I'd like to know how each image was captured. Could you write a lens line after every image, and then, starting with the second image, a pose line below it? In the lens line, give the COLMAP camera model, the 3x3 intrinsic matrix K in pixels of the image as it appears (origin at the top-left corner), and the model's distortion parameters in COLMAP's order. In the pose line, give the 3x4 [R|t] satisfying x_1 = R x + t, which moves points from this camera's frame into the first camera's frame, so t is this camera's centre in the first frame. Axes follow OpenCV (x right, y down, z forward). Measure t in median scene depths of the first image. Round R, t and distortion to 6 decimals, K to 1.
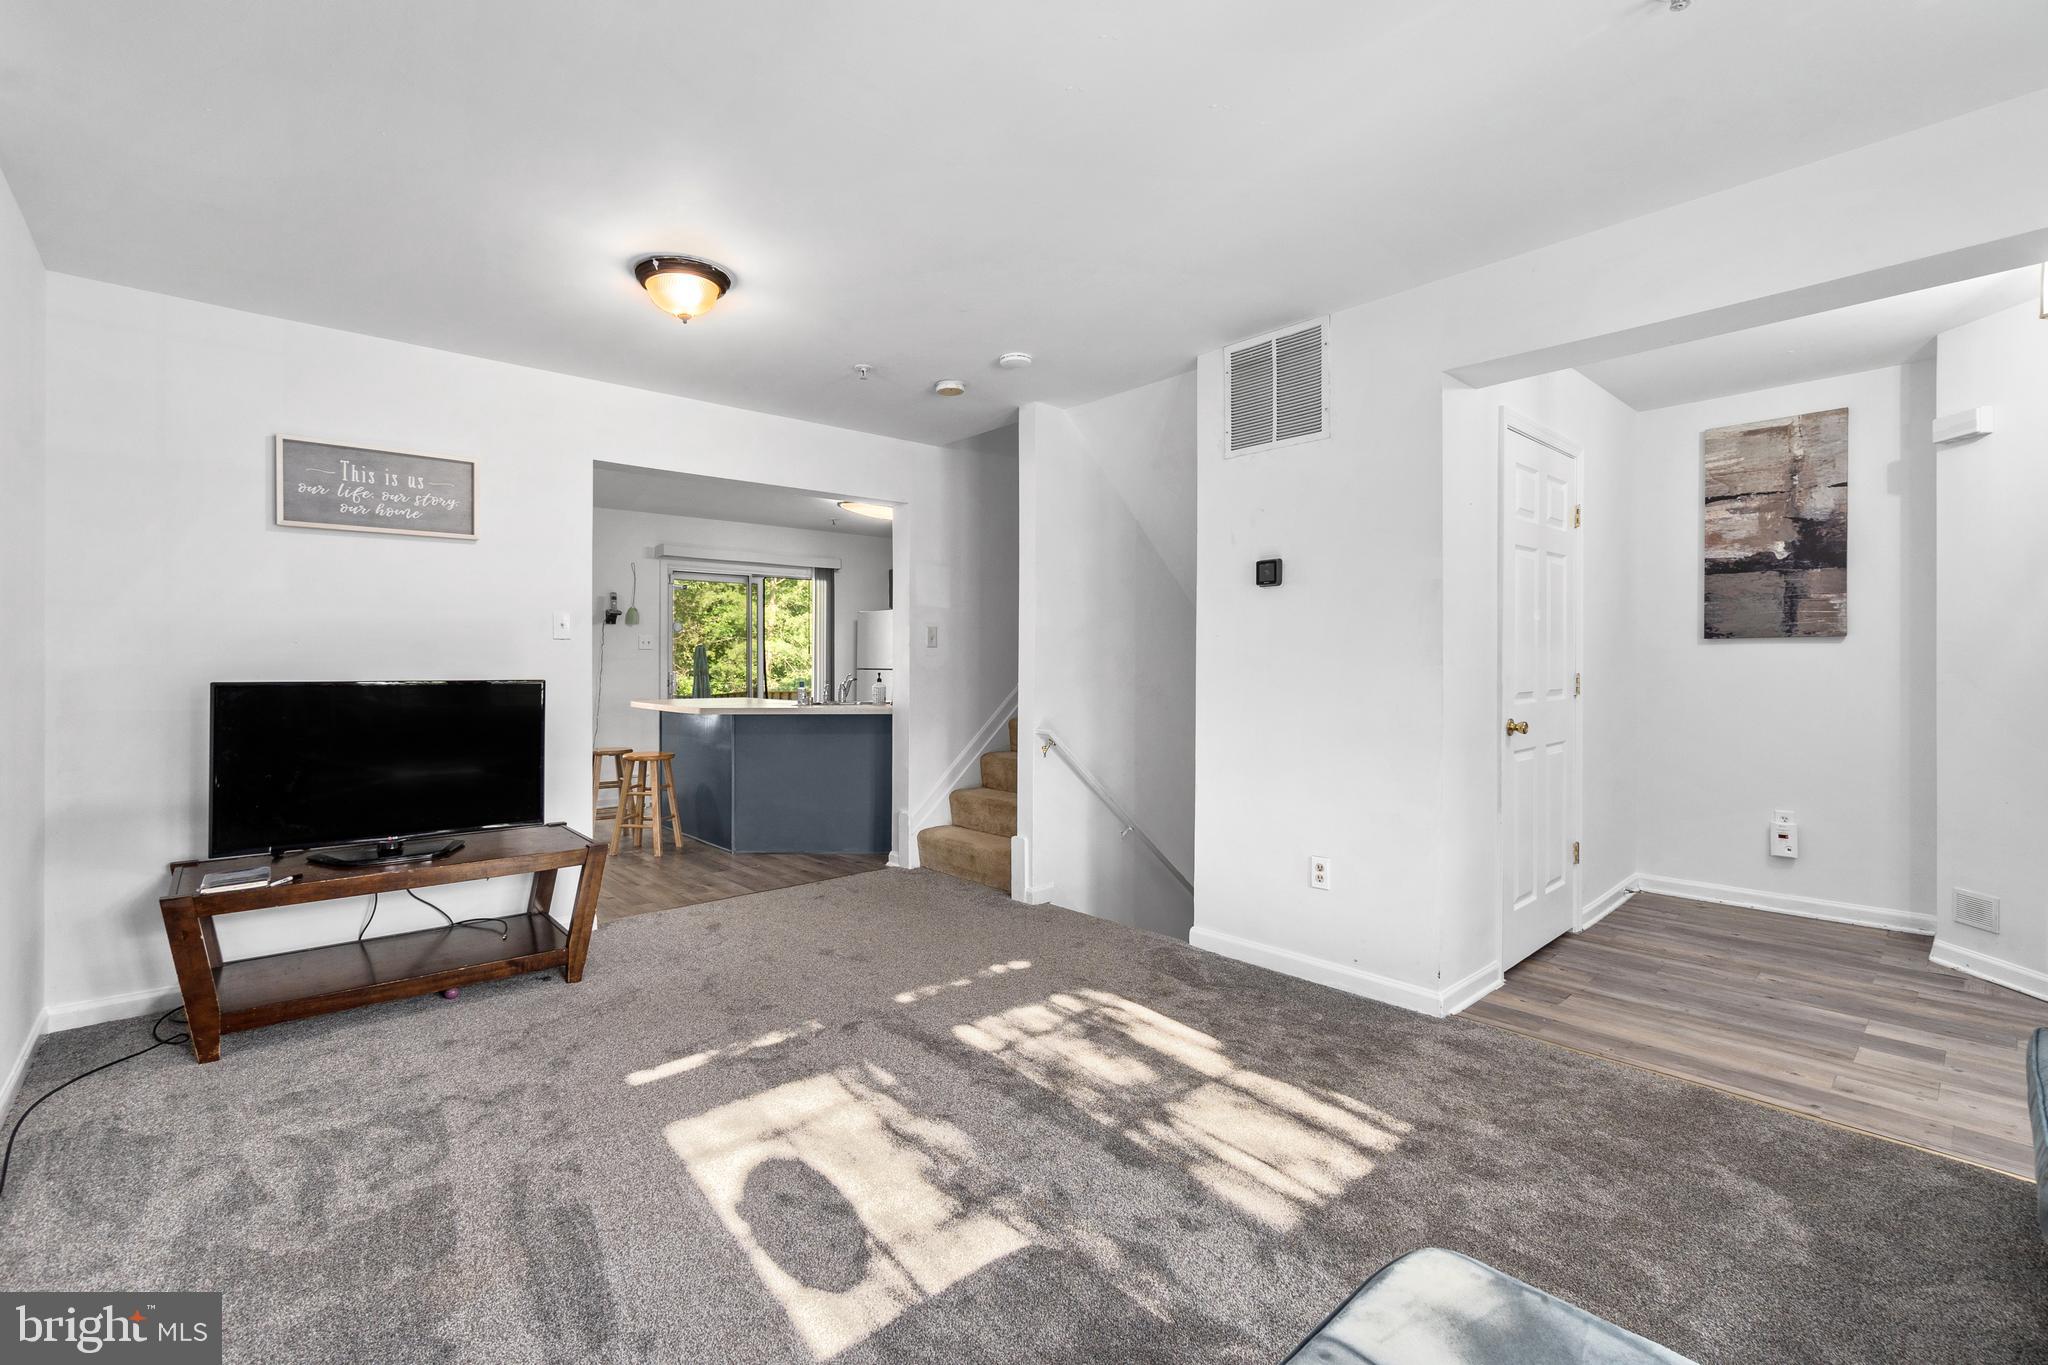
lens RADIAL K [[886.2, 0, 1020.6], [0, 886.2, 667.0], [0, 0, 1]] dist [-0.008351, 0.002056]
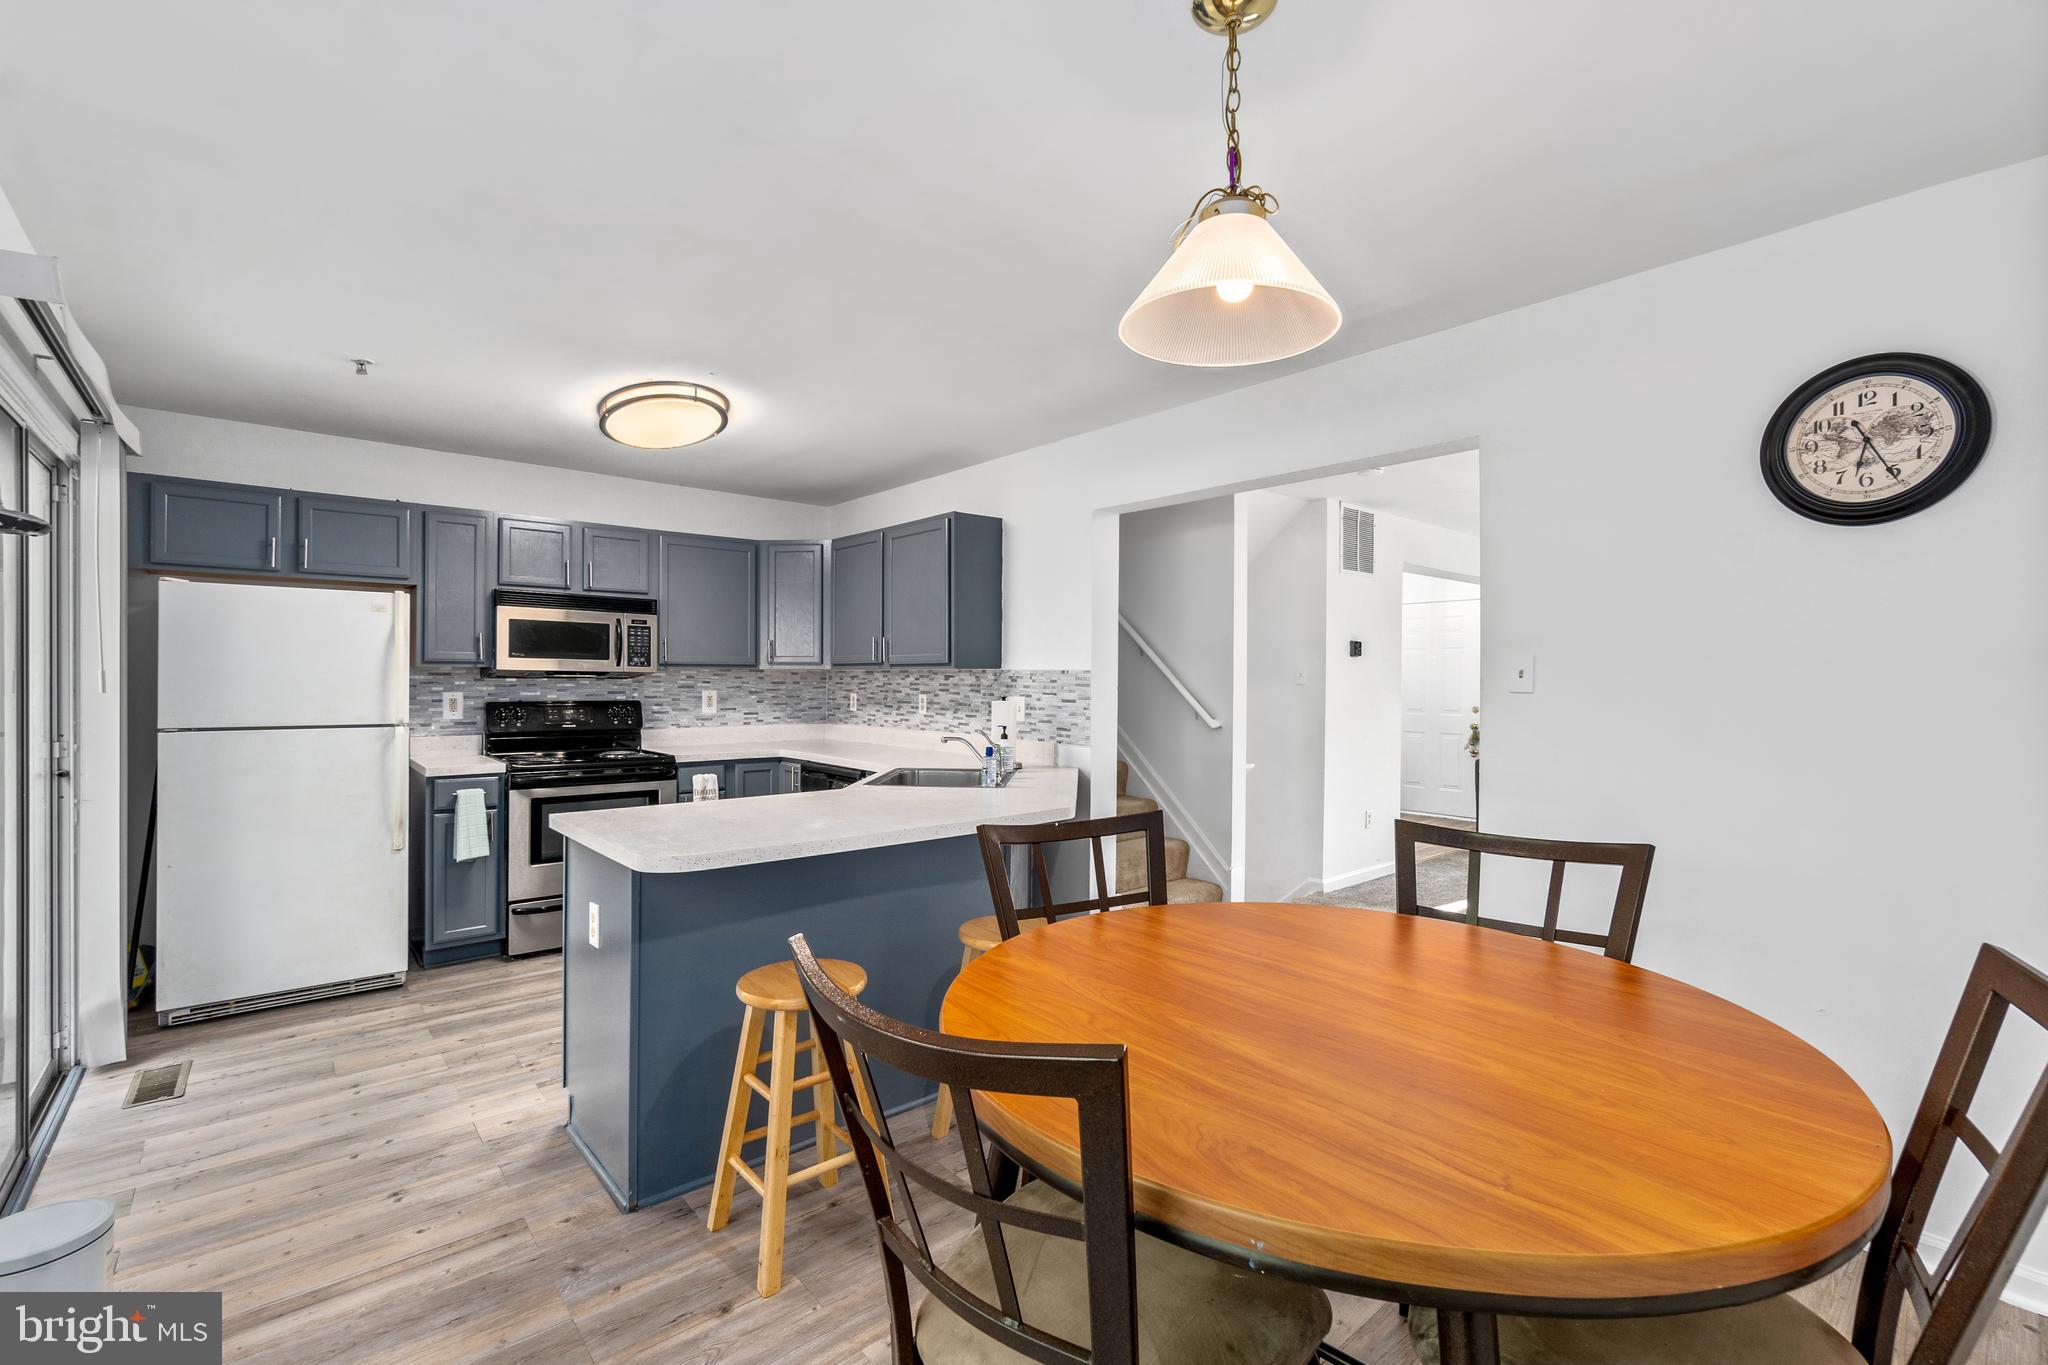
lens RADIAL K [[886.2, 0, 1023.9], [0, 886.2, 686.0], [0, 0, 1]] dist [-0.008351, 0.002056]
pose [[0.019021, -0.008030, 0.999787, -1.421458], [0.000211, 0.999968, 0.008028, -0.049116], [-0.999819, 0.000059, 0.019022, 1.610988]]
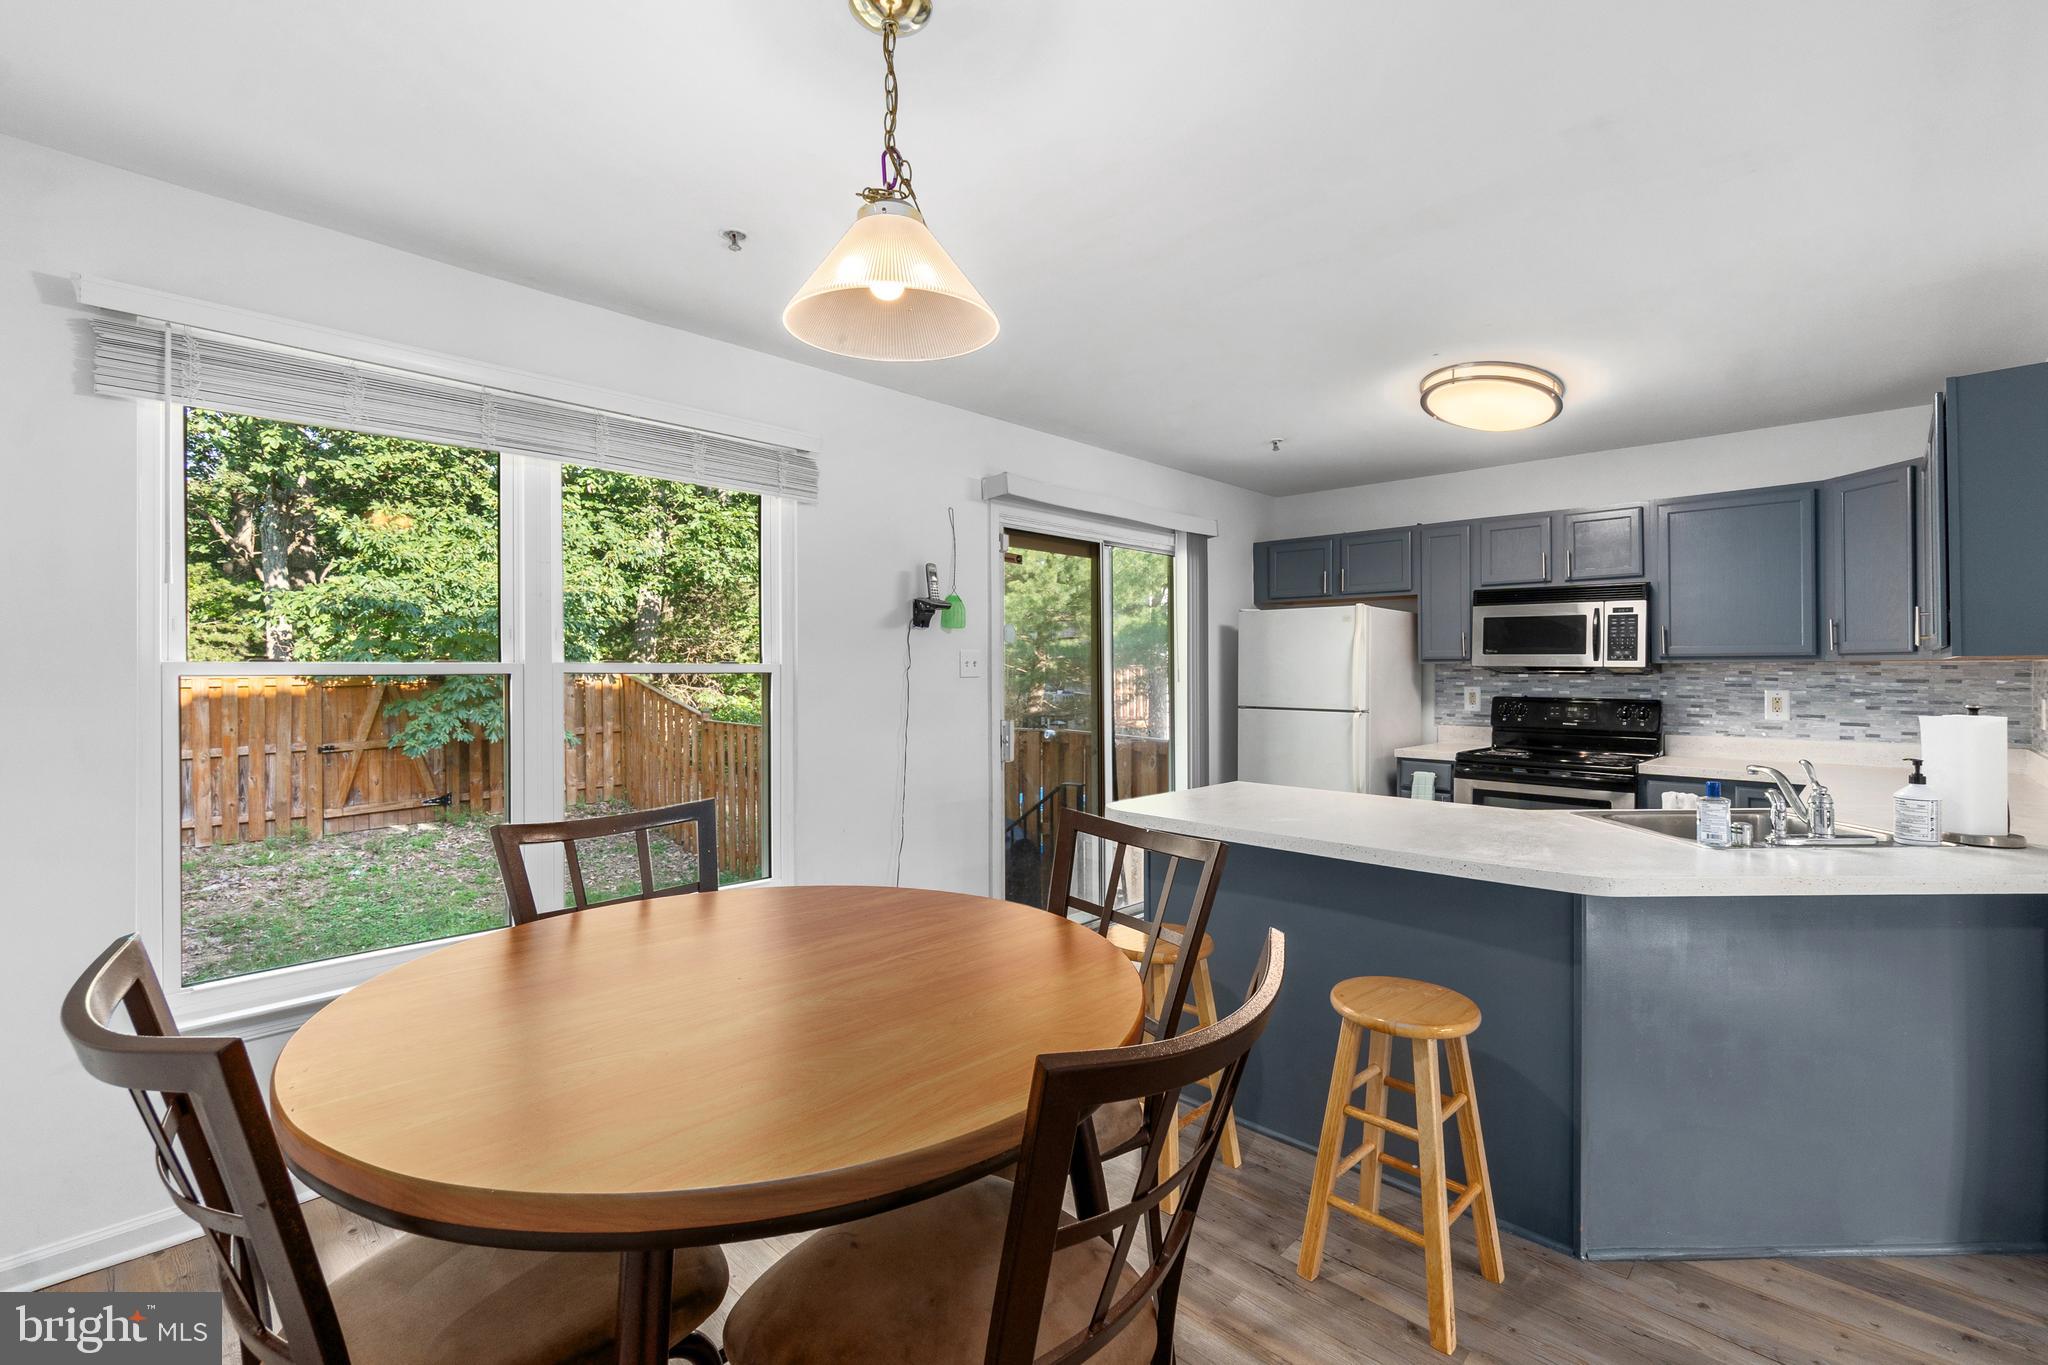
lens RADIAL K [[886.2, 0, 1025.8], [0, 886.2, 671.1], [0, 0, 1]] dist [-0.008351, 0.002056]
pose [[0.998086, 0.003521, 0.061746, -0.933280], [-0.003205, 0.999981, -0.005219, -0.044961], [-0.061763, 0.005011, 0.998078, 1.071181]]
